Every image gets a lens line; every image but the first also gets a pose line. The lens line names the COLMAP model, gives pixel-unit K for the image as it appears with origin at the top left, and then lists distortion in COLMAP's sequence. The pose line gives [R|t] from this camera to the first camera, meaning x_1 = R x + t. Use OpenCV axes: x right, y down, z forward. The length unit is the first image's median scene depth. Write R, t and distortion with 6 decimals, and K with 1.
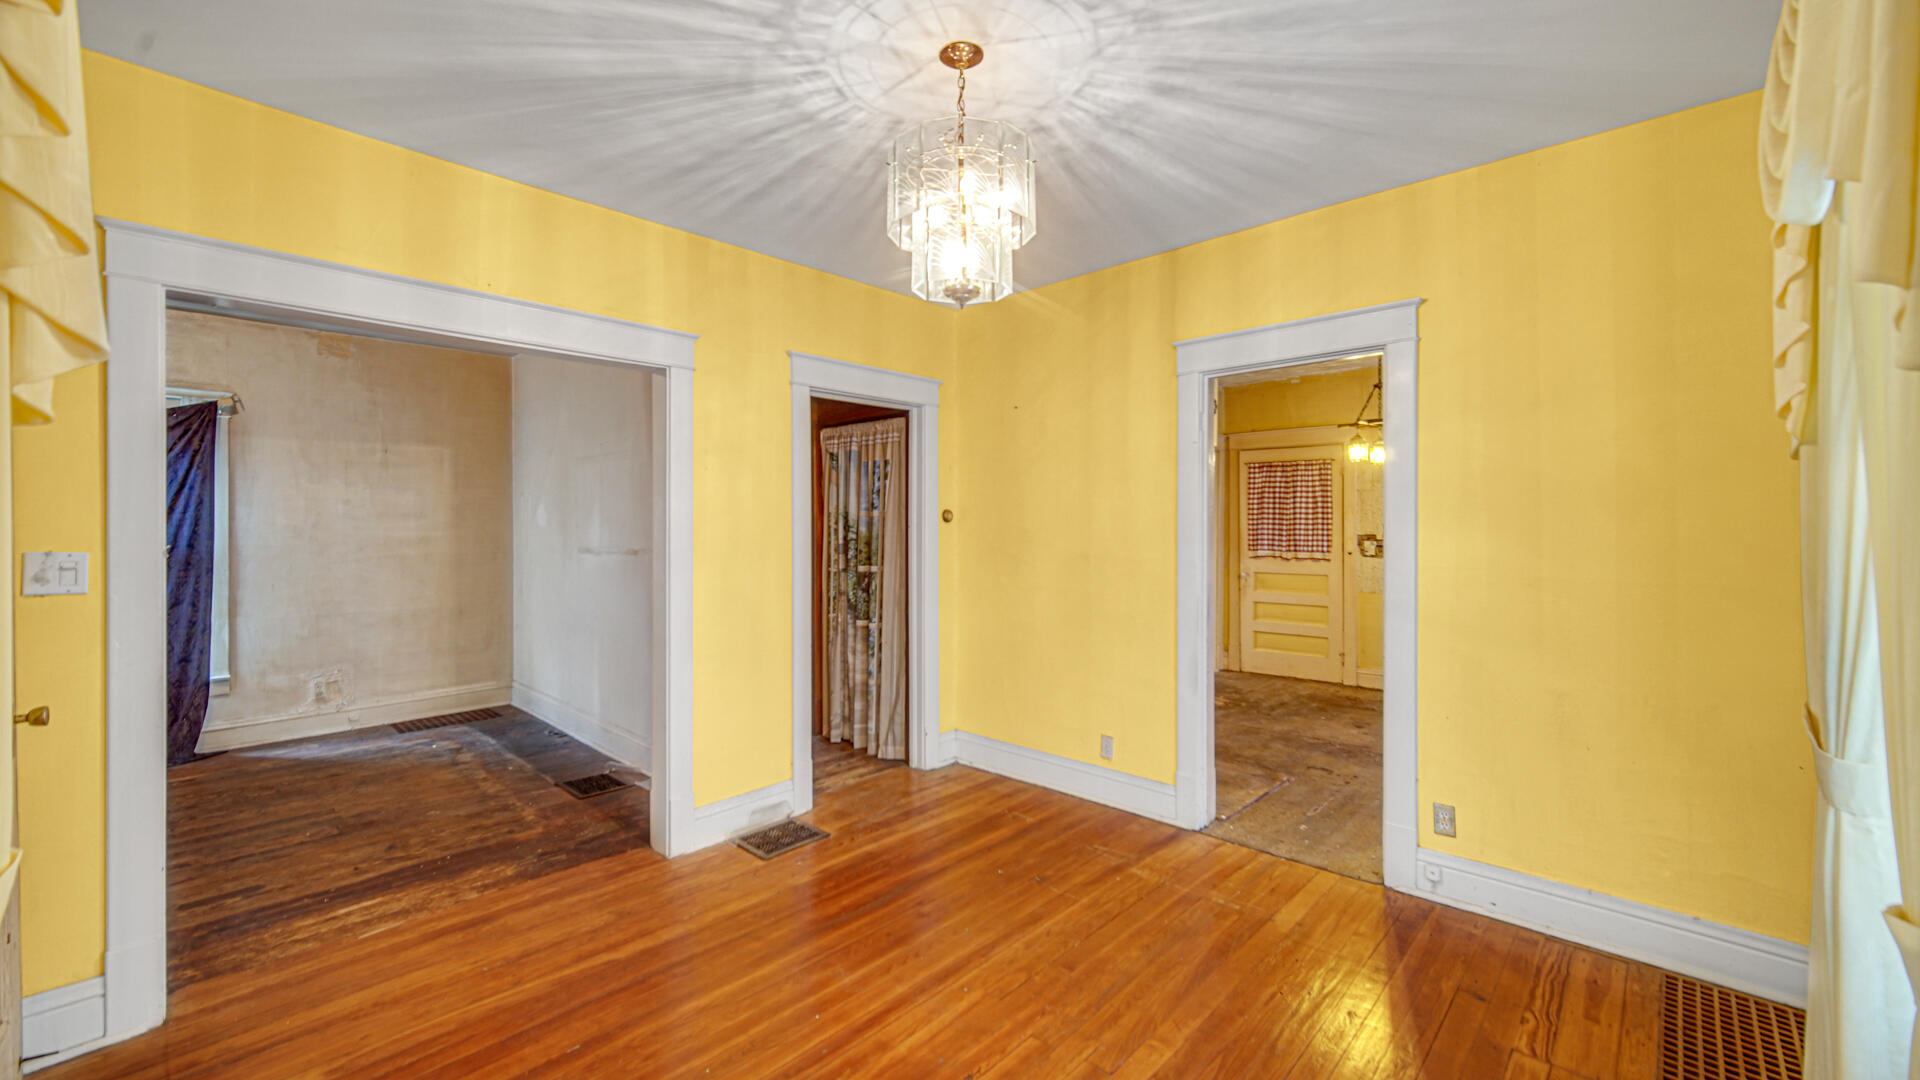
lens RADIAL K [[773.7, 0, 947.9], [0, 773.7, 535.4], [0, 0, 1]] dist [-0.001307, -0.000049]
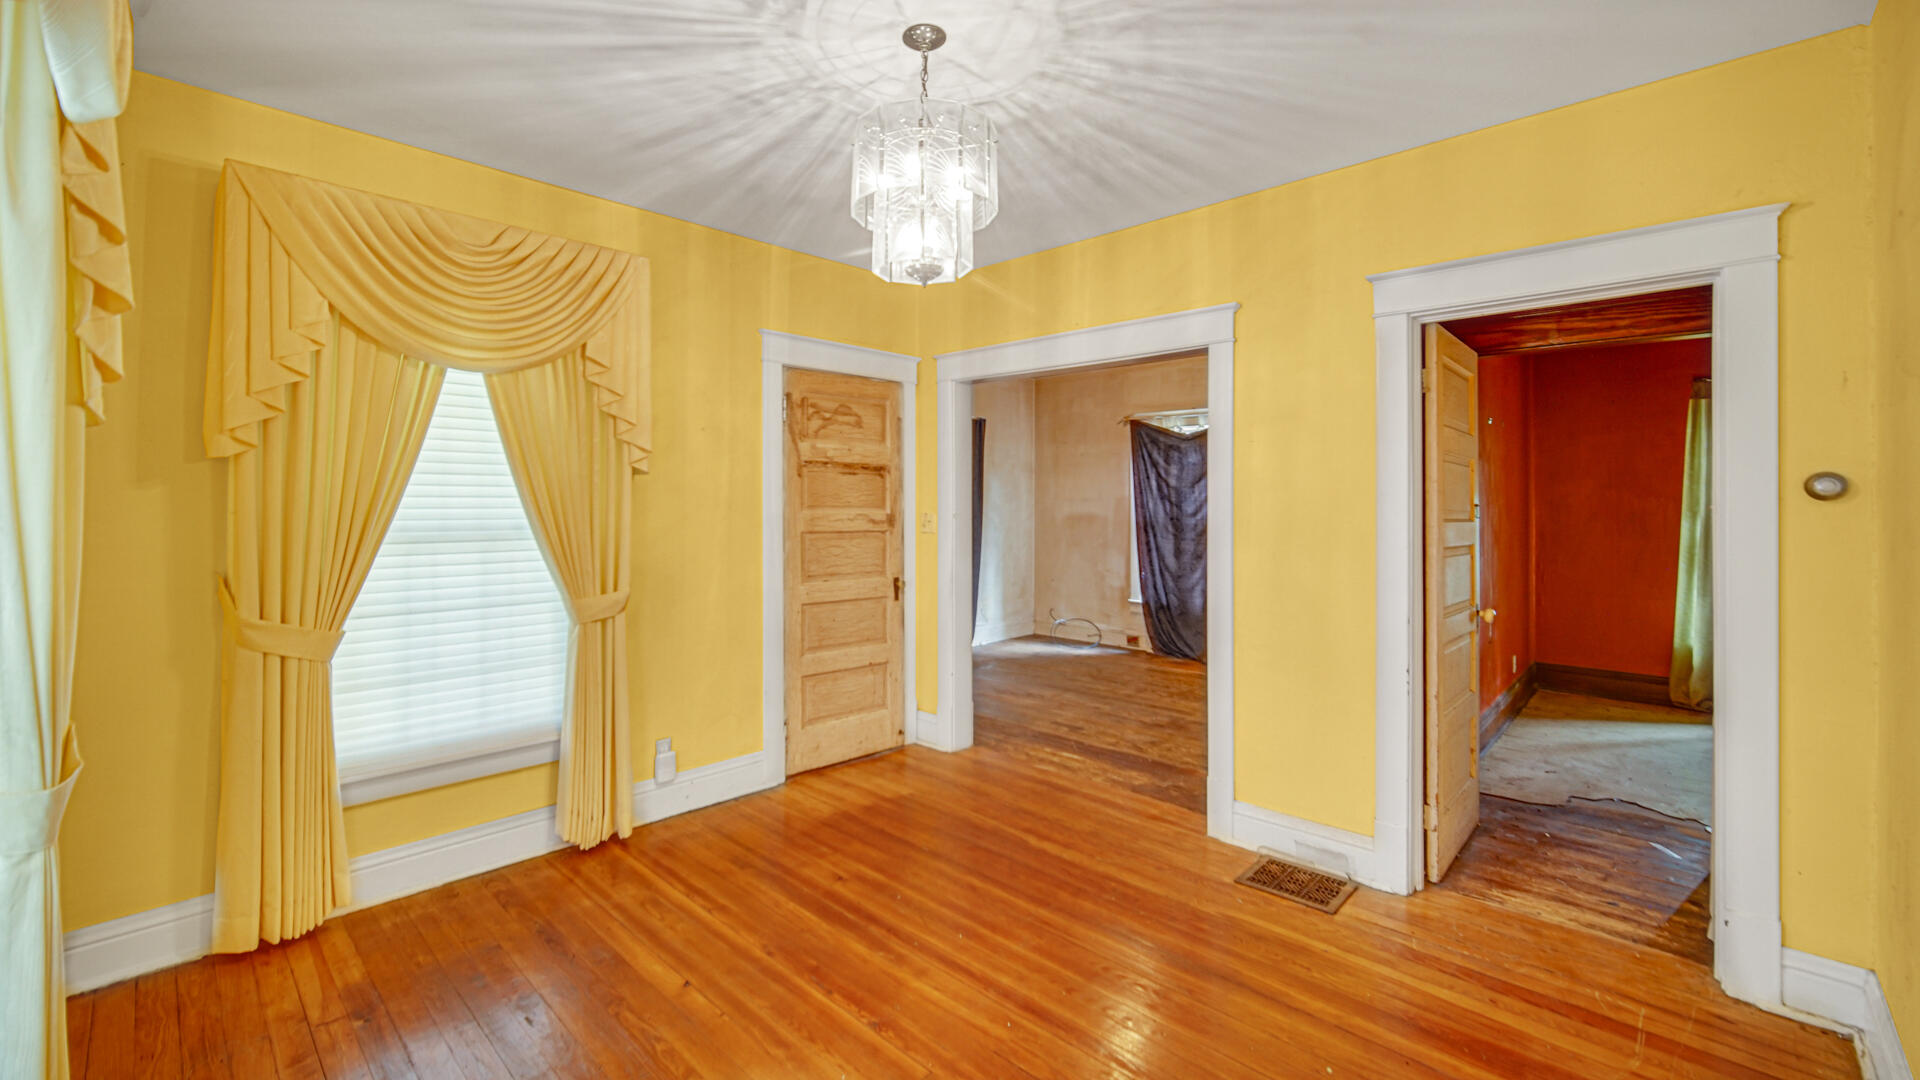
lens RADIAL K [[772.5, 0, 914.4], [0, 772.5, 498.3], [0, 0, 1]] dist [-0.001343, -0.000198]
pose [[-0.030739, -0.000797, -0.999527, 0.642383], [-0.018593, 0.999827, -0.000225, -0.009722], [0.999354, 0.018578, -0.030749, 0.639690]]
